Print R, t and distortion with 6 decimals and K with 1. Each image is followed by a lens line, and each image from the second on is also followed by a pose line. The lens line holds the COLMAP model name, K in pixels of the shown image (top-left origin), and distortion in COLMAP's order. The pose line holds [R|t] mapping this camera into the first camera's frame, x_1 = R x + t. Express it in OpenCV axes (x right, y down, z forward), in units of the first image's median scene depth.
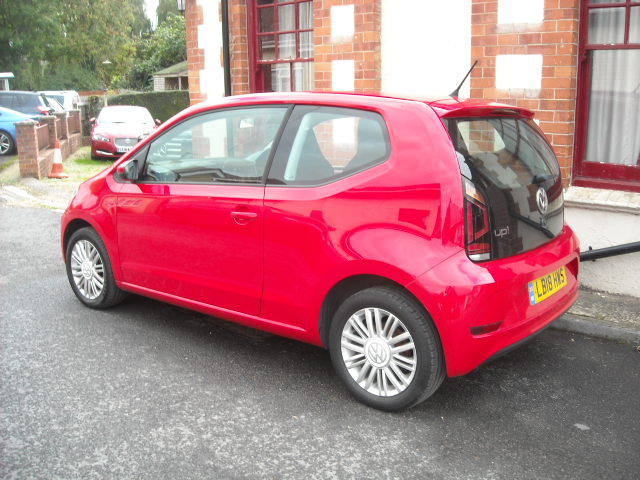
lens RADIAL K [[652.8, 0, 338.4], [0, 652.8, 239.8], [0, 0, 1]] dist [-0.209770, 0.160831]
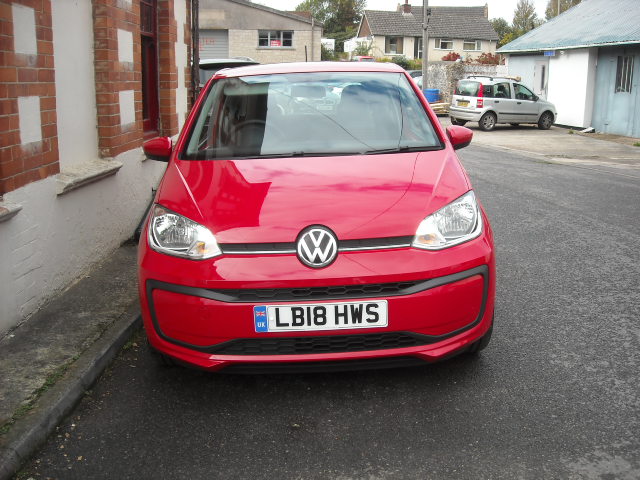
lens RADIAL K [[652.8, 0, 338.4], [0, 652.8, 239.8], [0, 0, 1]] dist [-0.209770, 0.160831]
pose [[-0.650846, -0.173541, 0.739109, -0.834393], [0.168649, 0.916154, 0.363620, -0.305101], [-0.740241, 0.361311, -0.567008, 1.524927]]
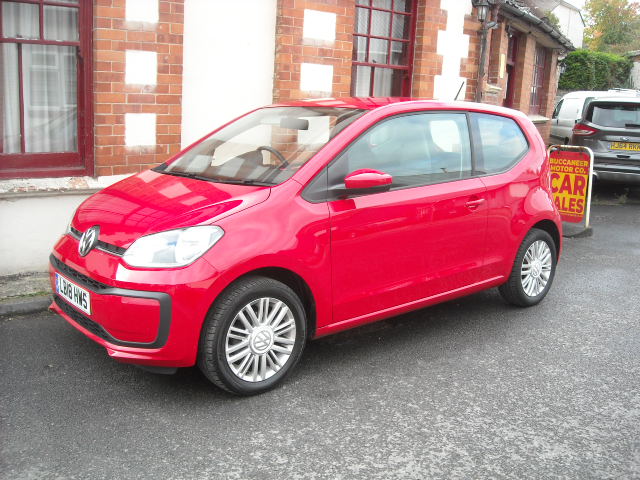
lens RADIAL K [[652.8, 0, 338.4], [0, 652.8, 239.8], [0, 0, 1]] dist [-0.209770, 0.160831]
pose [[0.185942, -0.192082, 0.963603, -1.046741], [0.169105, 0.972328, 0.161190, -0.158392], [-0.967899, 0.132979, 0.213278, 0.763815]]
